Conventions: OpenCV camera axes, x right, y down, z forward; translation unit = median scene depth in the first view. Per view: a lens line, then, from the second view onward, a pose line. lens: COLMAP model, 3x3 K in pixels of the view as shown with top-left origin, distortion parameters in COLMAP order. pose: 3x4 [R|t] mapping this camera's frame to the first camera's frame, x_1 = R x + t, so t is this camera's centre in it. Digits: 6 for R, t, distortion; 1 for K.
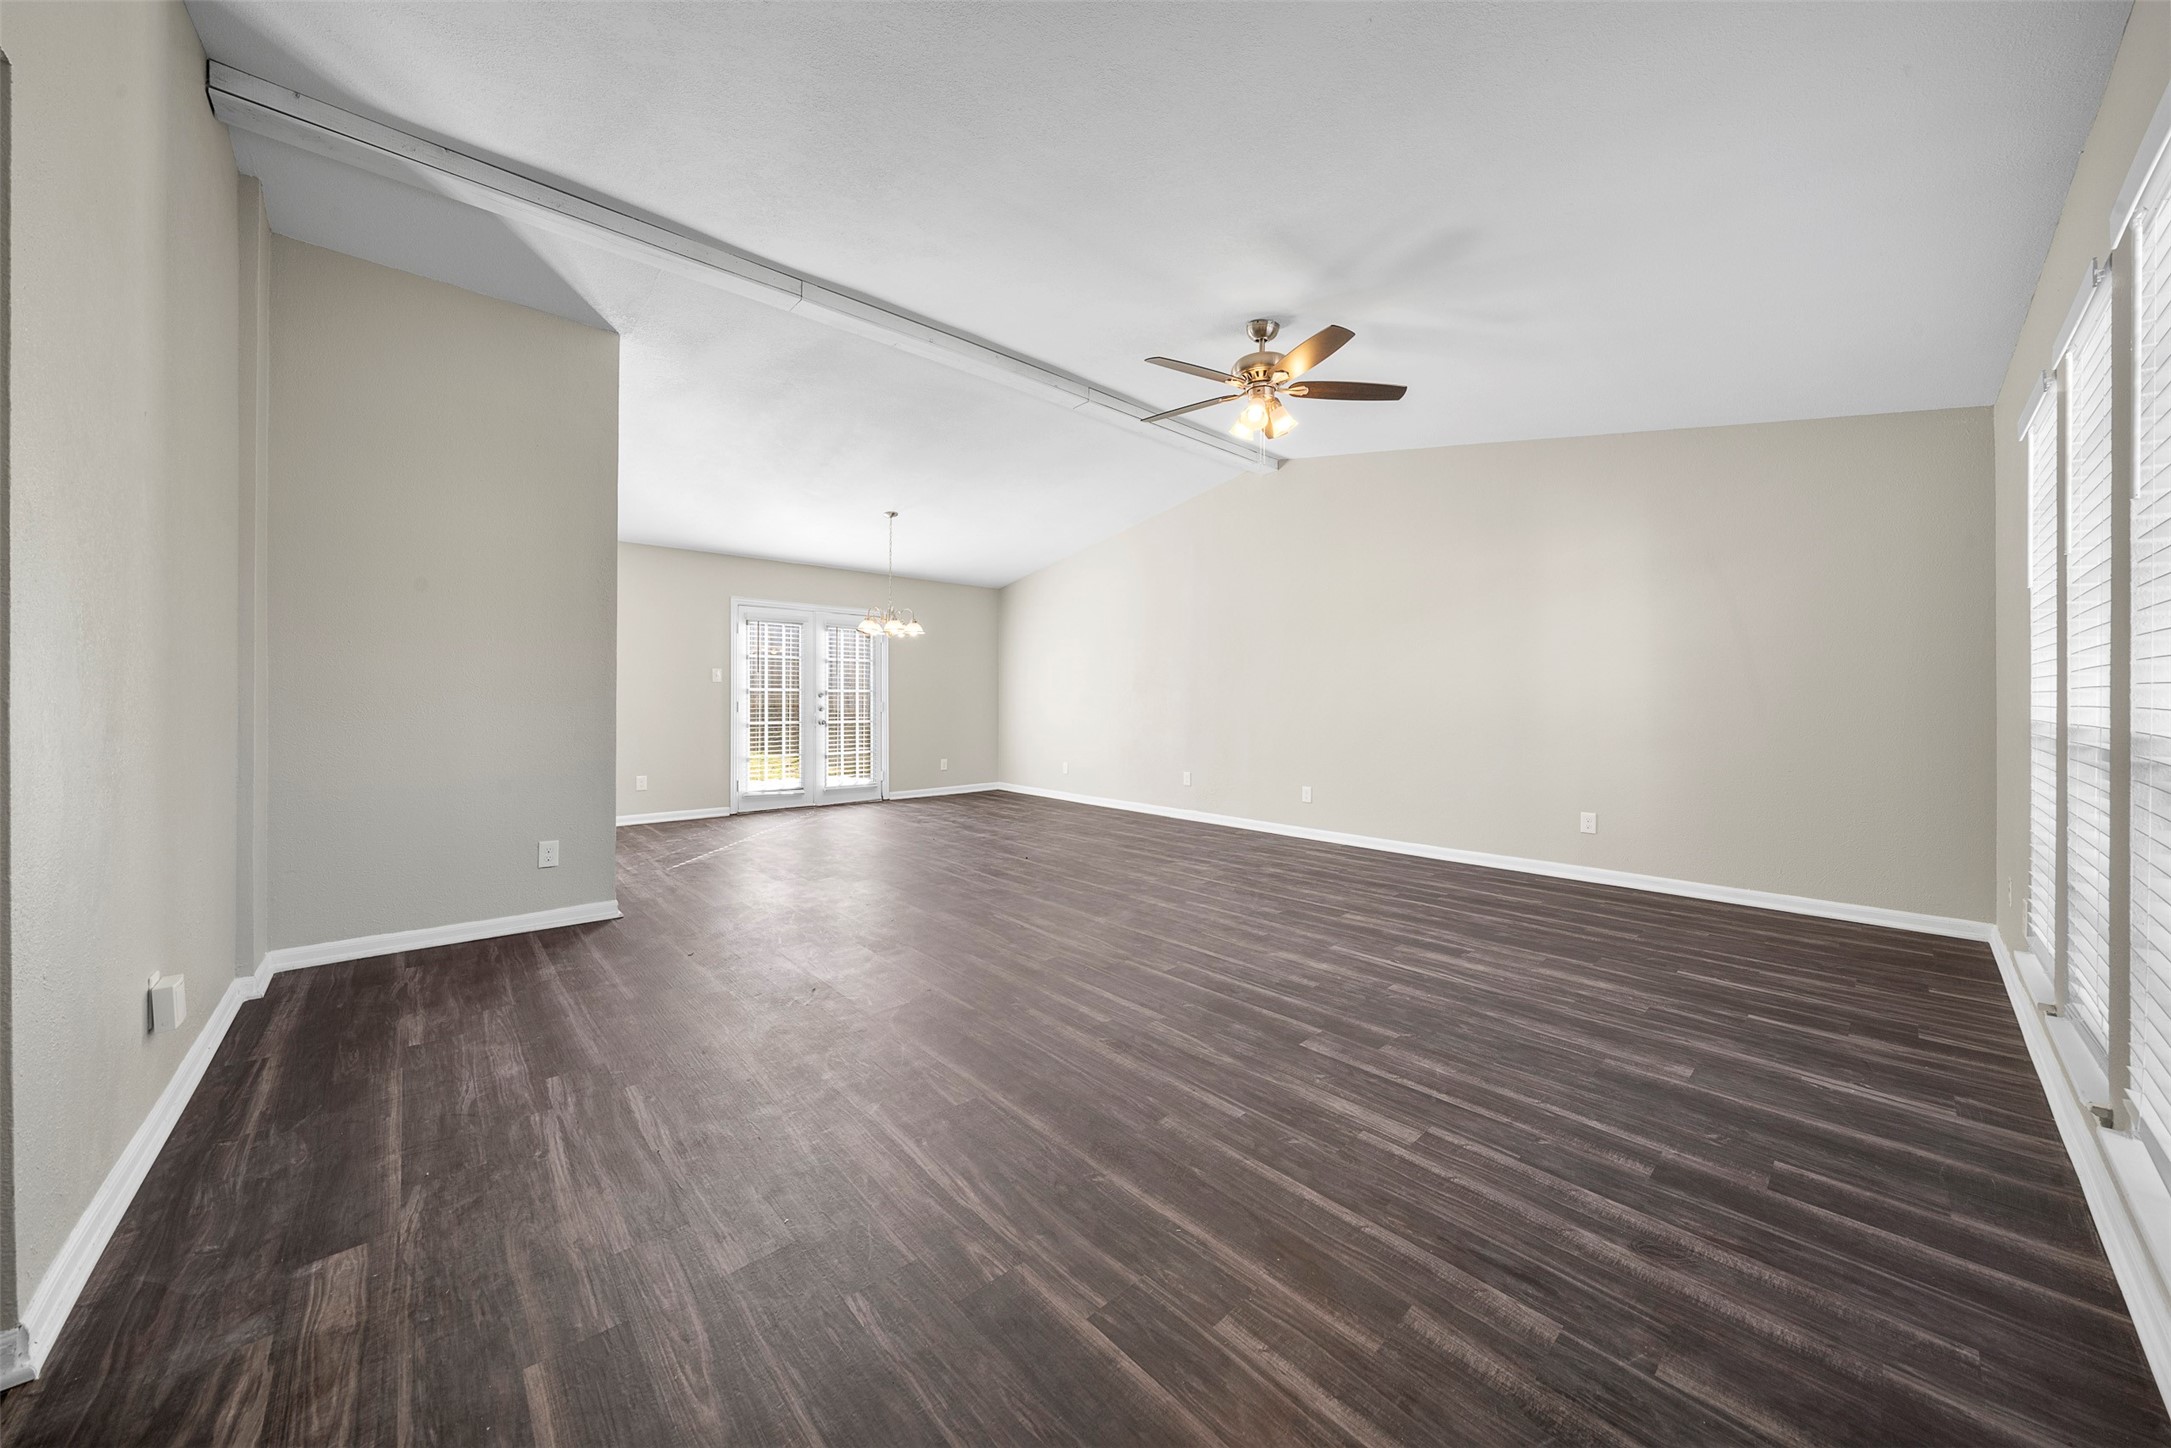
lens RADIAL K [[735.5, 0, 1086.2], [0, 735.5, 707.3], [0, 0, 1]] dist [0.002379, 0.000090]
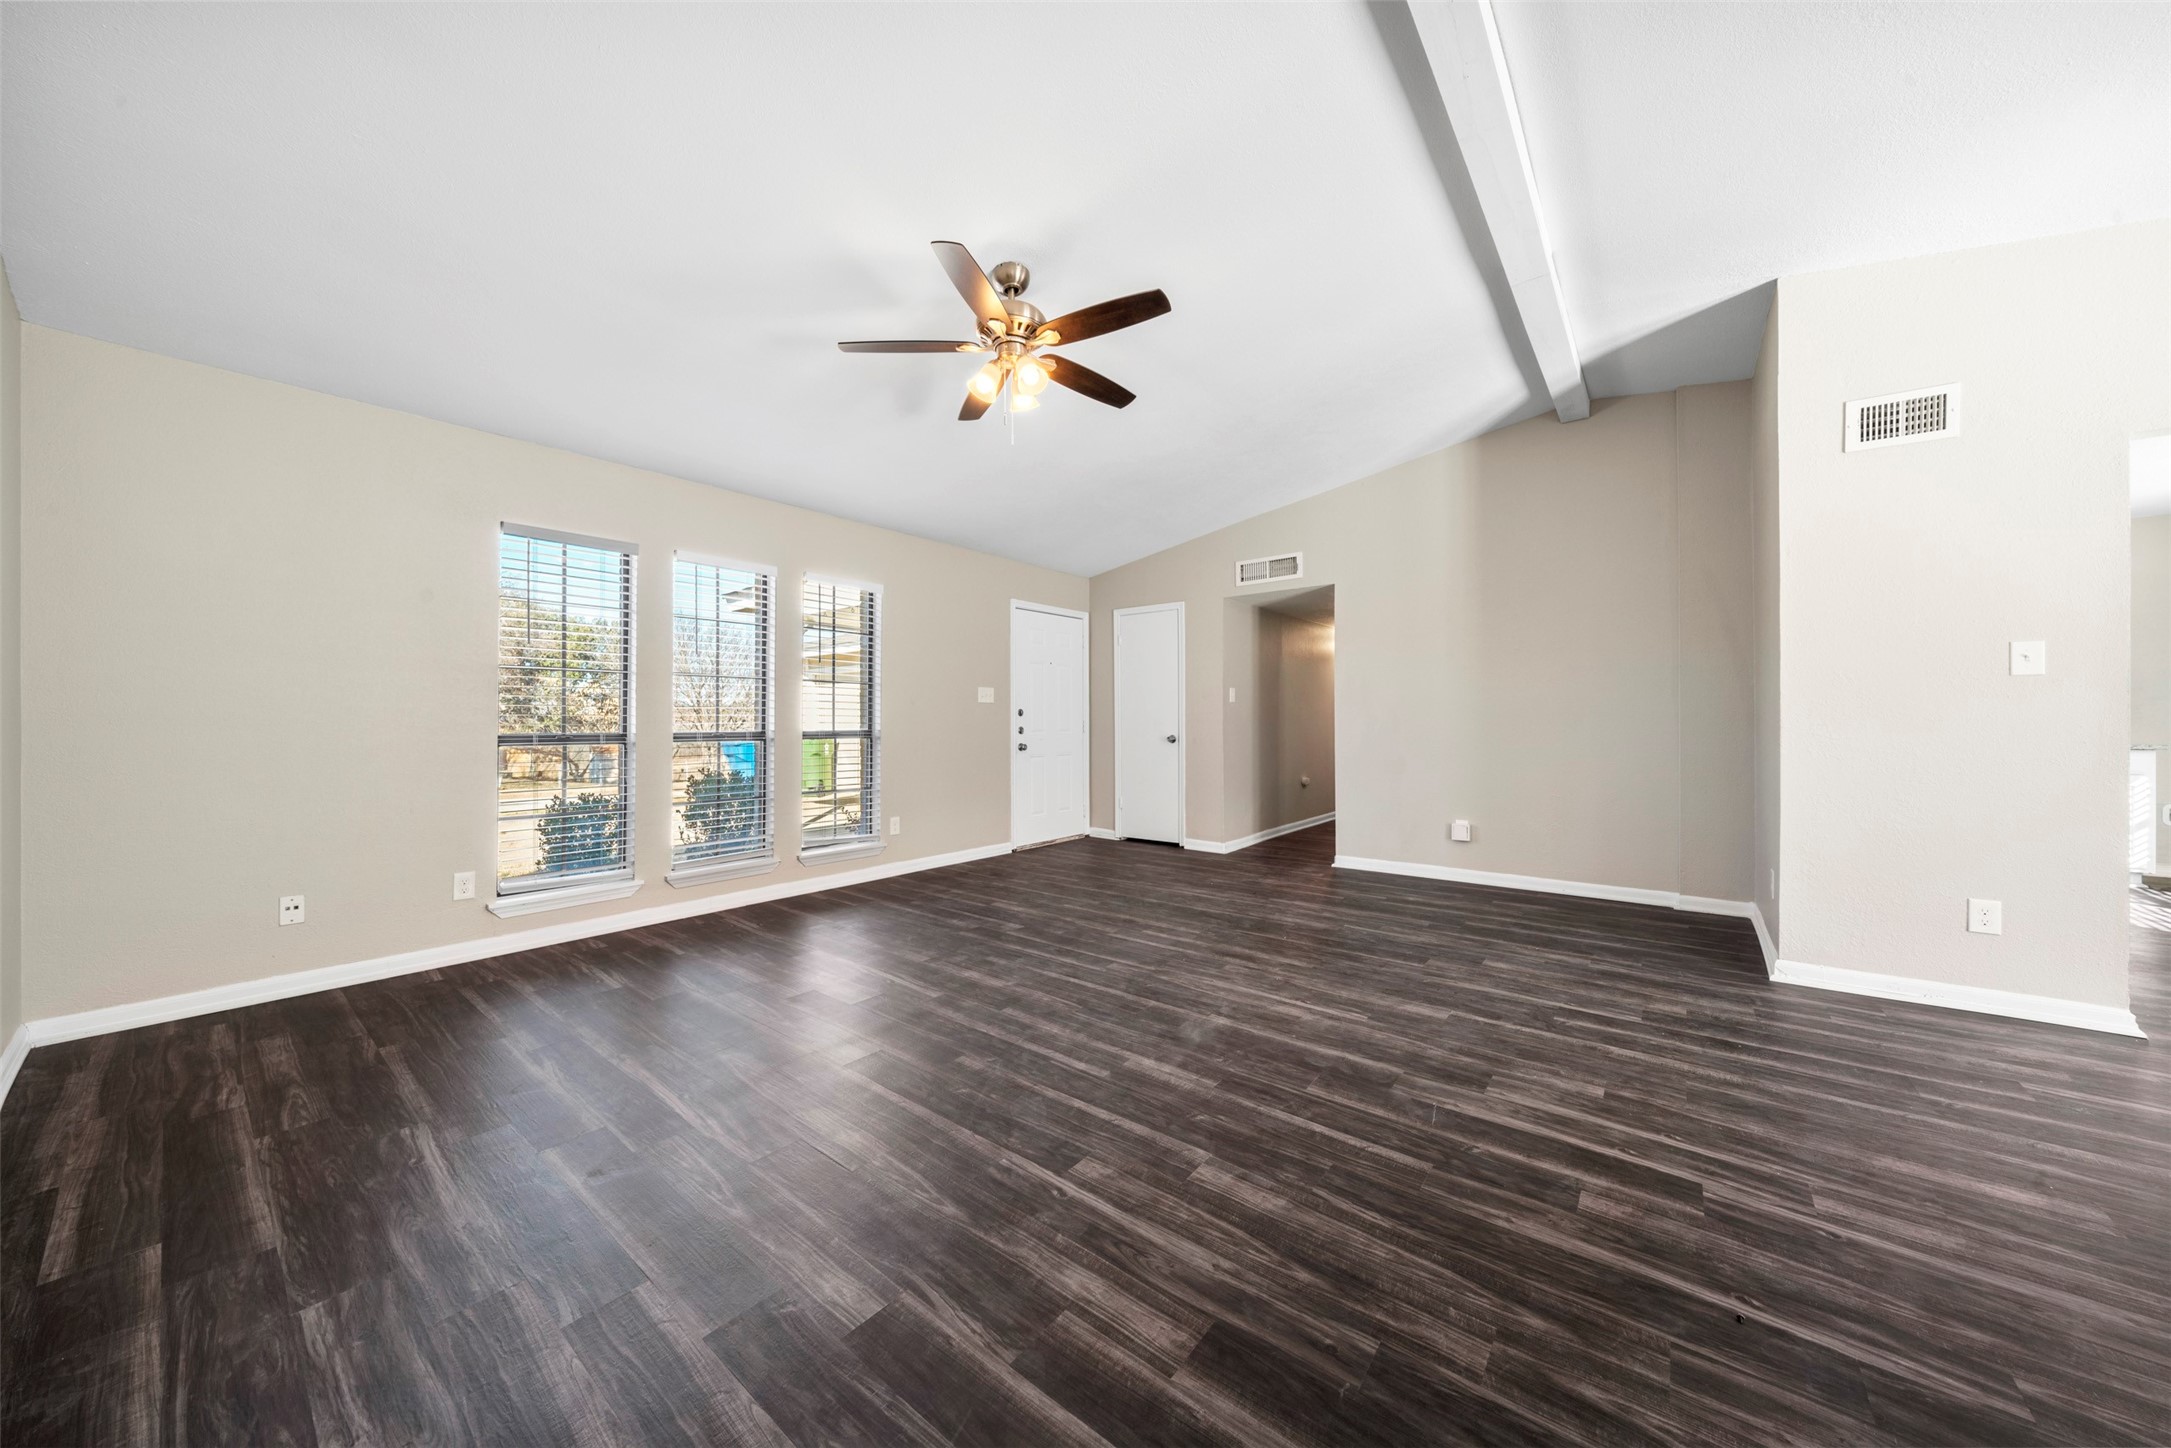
lens RADIAL K [[735.5, 0, 1081.7], [0, 735.5, 719.6], [0, 0, 1]] dist [0.002379, 0.000090]
pose [[-0.988079, -0.002401, -0.153929, 0.326214], [-0.003186, 0.999983, 0.004852, -0.015249], [0.153915, 0.005284, -0.988070, 2.069885]]
